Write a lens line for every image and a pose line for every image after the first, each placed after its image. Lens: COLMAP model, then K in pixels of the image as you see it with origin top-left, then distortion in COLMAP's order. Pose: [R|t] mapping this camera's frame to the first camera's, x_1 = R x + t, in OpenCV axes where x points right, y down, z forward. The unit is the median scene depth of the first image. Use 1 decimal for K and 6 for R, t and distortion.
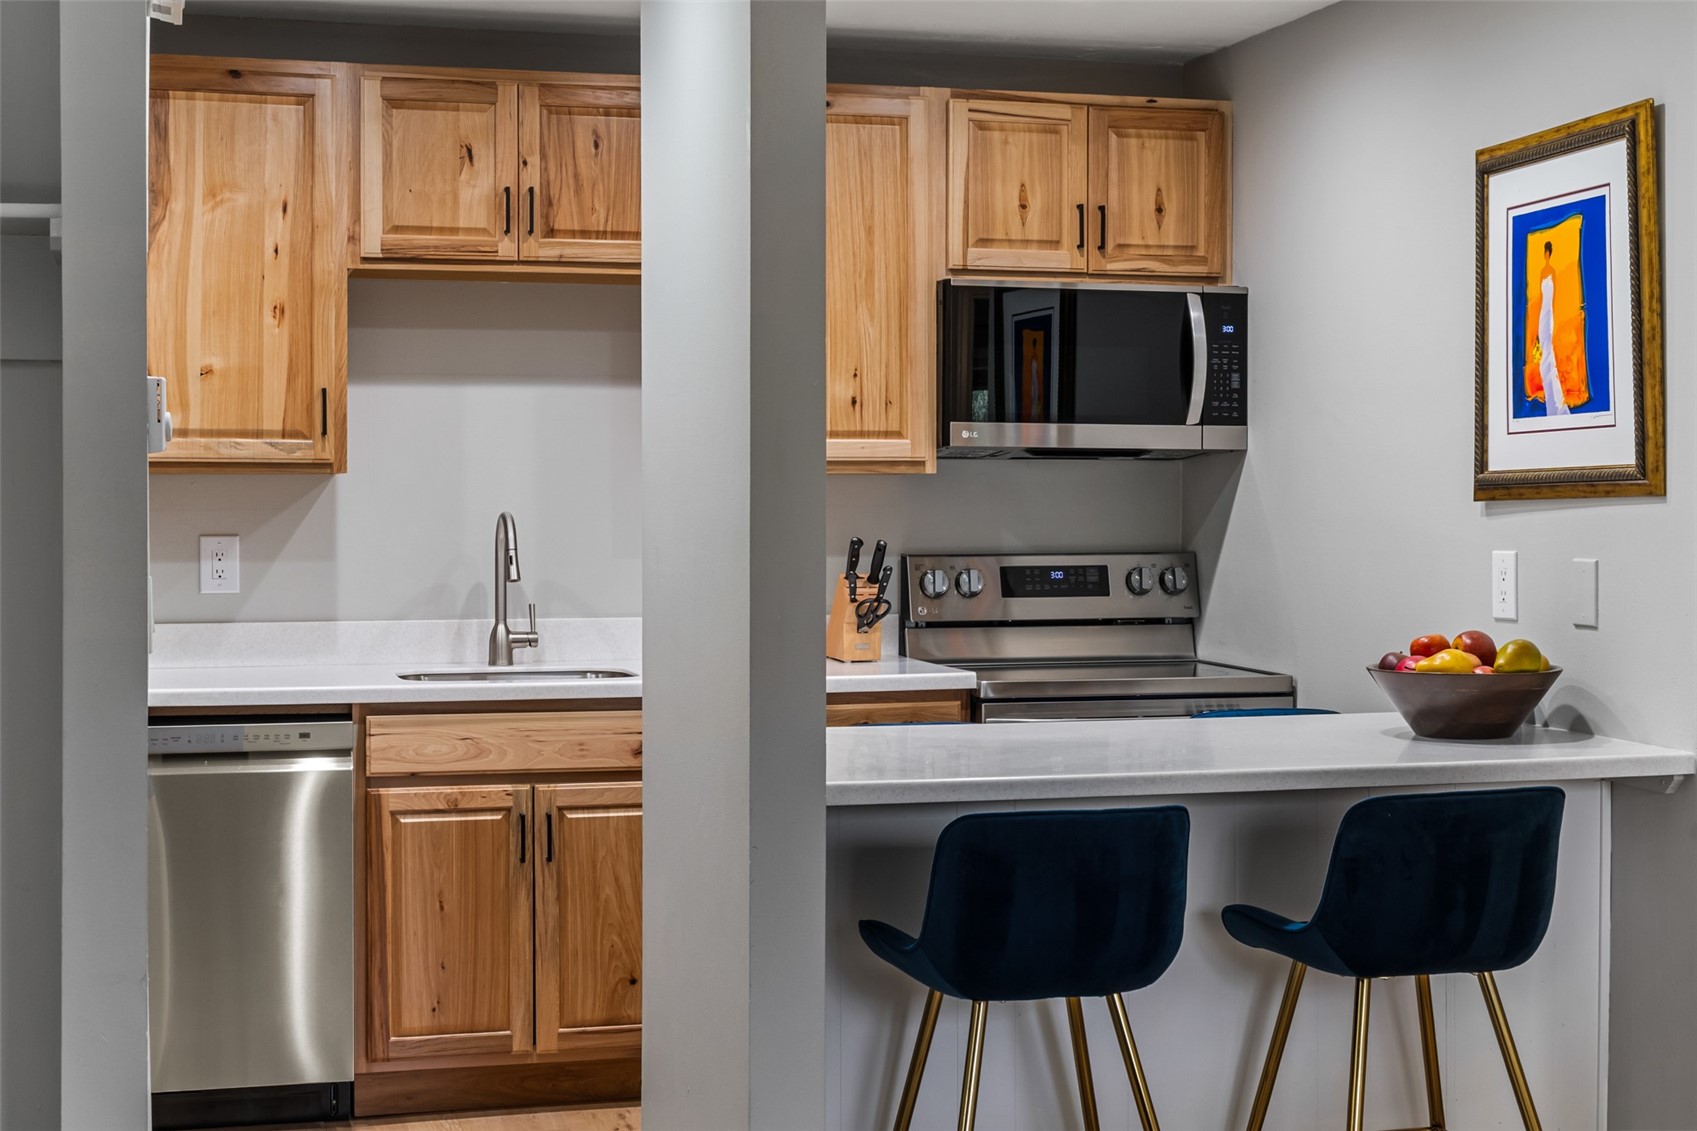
lens RADIAL K [[2471.2, 0, 942.0], [0, 2471.2, 517.5], [0, 0, 1]] dist [-0.002451, 0.000000]
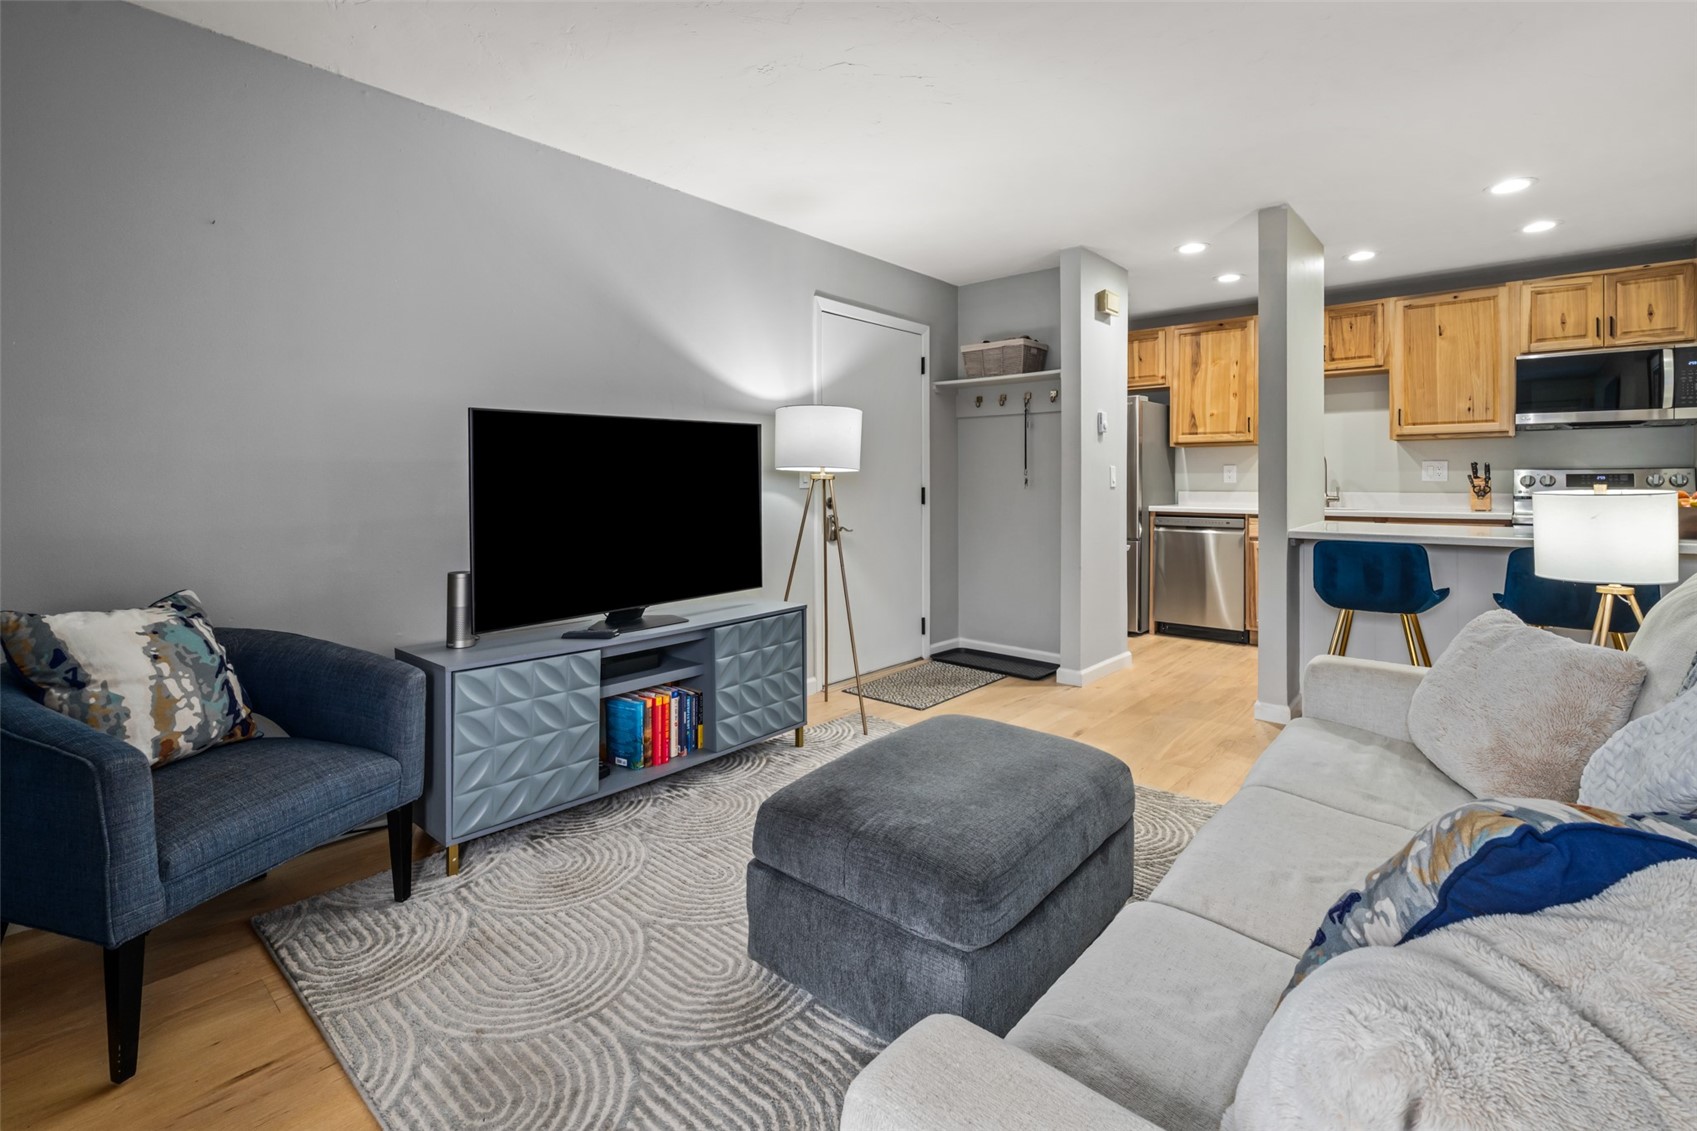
lens RADIAL K [[784.5, 0, 928.1], [0, 784.5, 511.7], [0, 0, 1]] dist [-0.009015, 0.002655]
pose [[0.609561, 0.018915, -0.792513, 0.309566], [0.006009, 0.999576, 0.028479, 0.039405], [0.792716, -0.022122, 0.609189, 0.043538]]
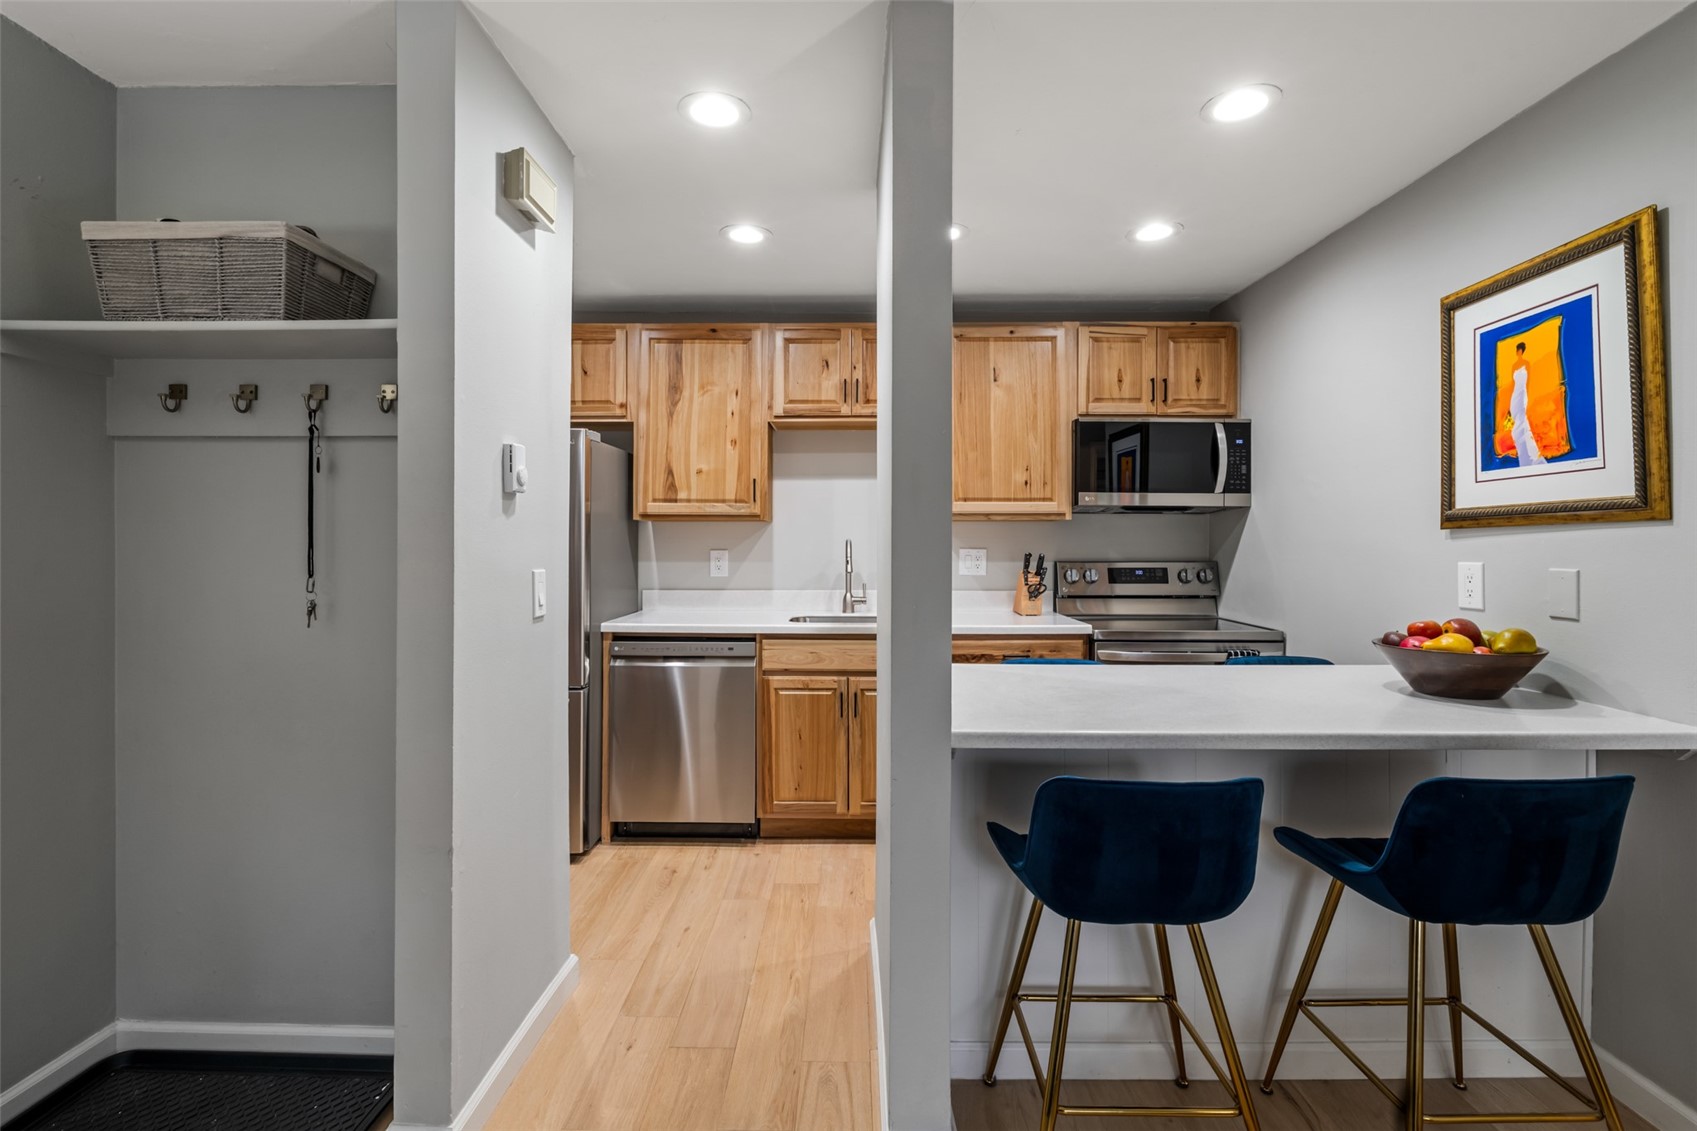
lens RADIAL K [[784.5, 0, 789.8], [0, 784.5, 543.8], [0, 0, 1]] dist [-0.009015, 0.002655]
pose [[0.931923, 0.000763, -0.362656, 0.017041], [-0.002800, 0.999983, -0.005090, 0.005633], [0.362646, 0.005759, 0.931909, 0.400195]]
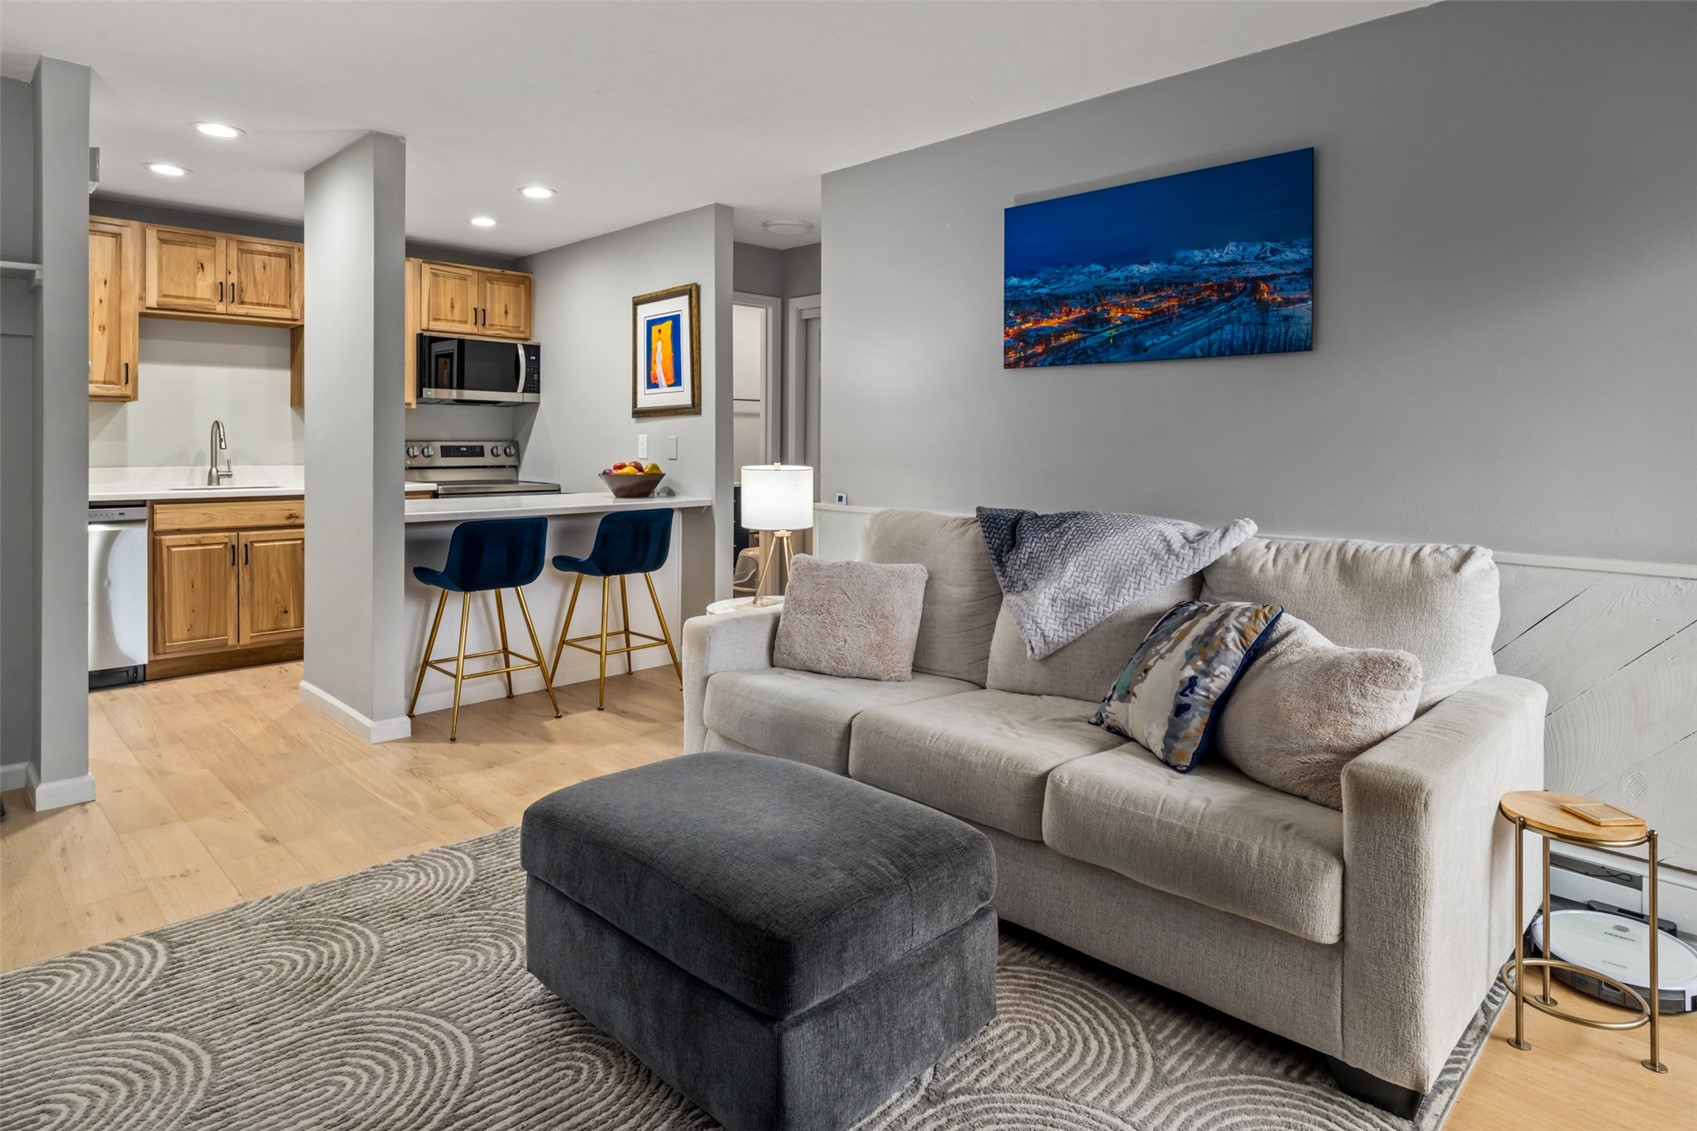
lens RADIAL K [[904.7, 0, 865.7], [0, 904.7, 438.4], [0, 0, 1]] dist [-0.012659, 0.003154]
pose [[0.872336, 0.001383, 0.488904, -0.061391], [0.002599, 0.999969, -0.007466, 0.025274], [-0.488899, 0.007784, 0.872306, -0.053939]]
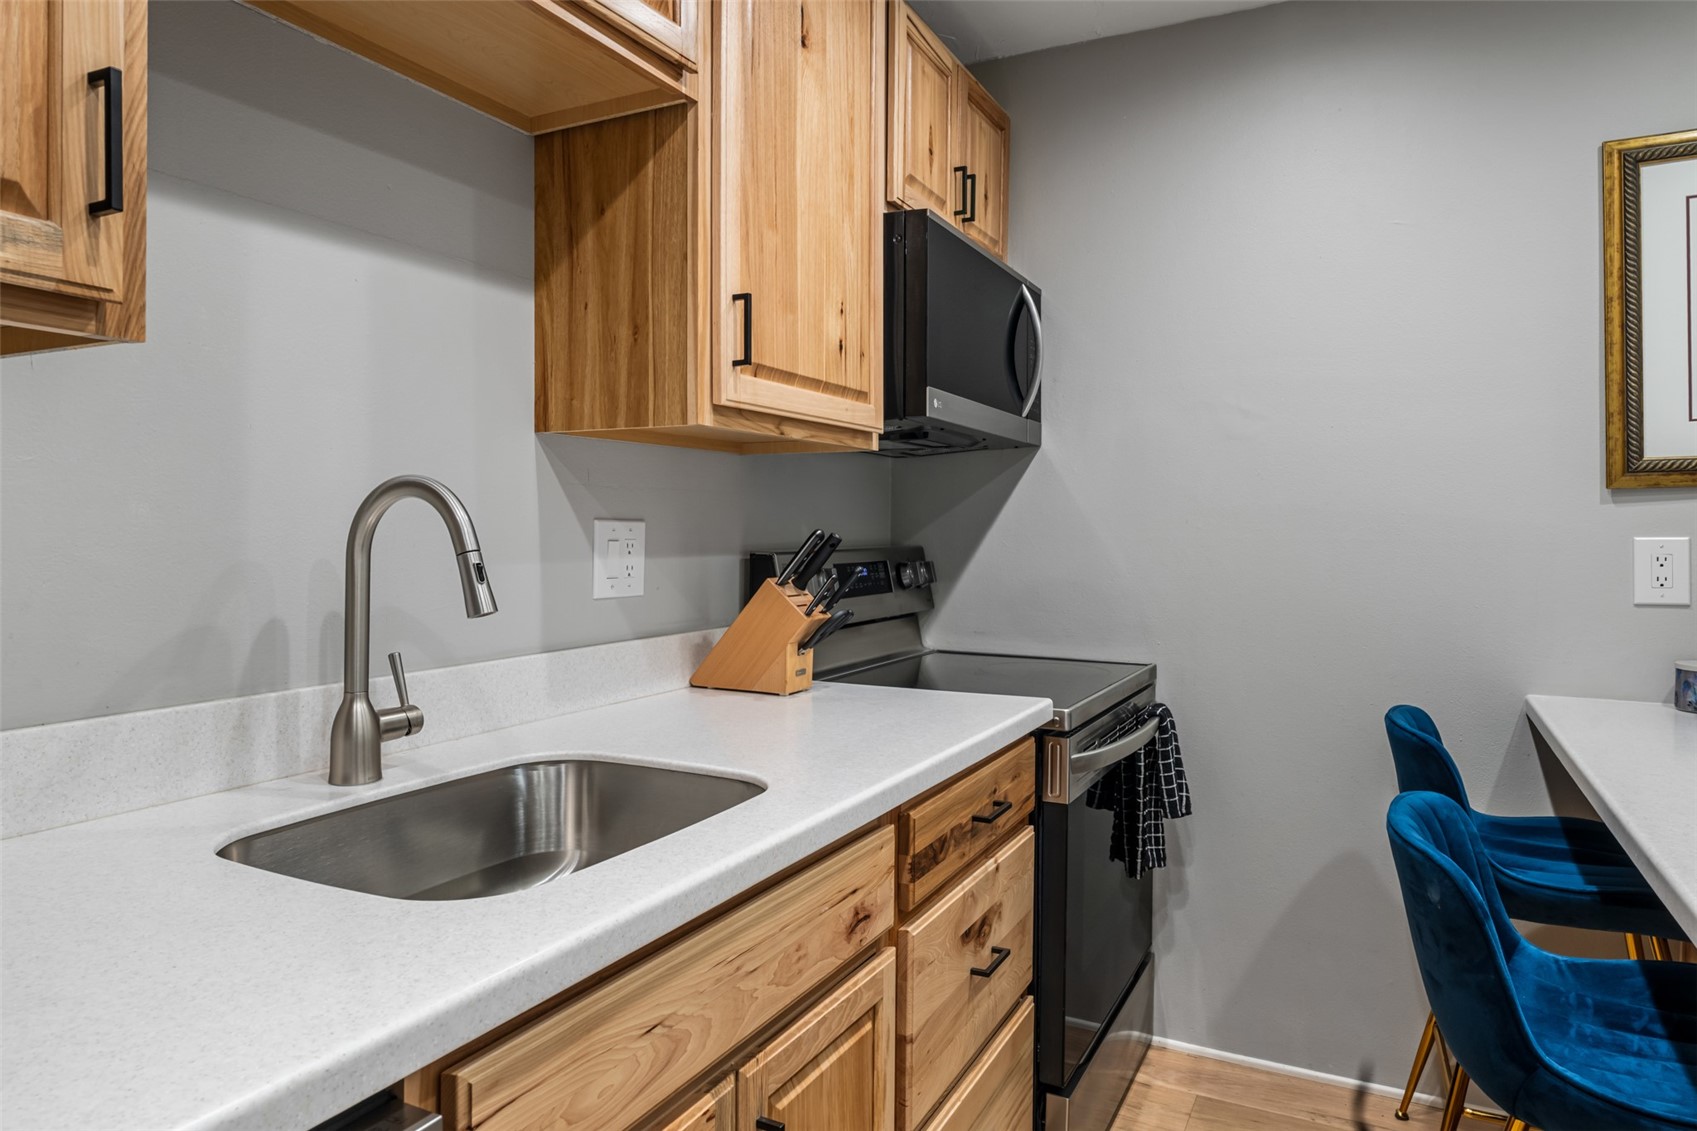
lens RADIAL K [[1166.1, 0, 1034.9], [0, 1166.1, 520.8], [0, 0, 1]] dist [0.003066, 0.004112]
pose [[0.700917, 0.004813, 0.713227, -0.277313], [0.002103, 0.999959, -0.008814, 0.010059], [-0.713240, 0.007678, 0.700878, 0.807085]]
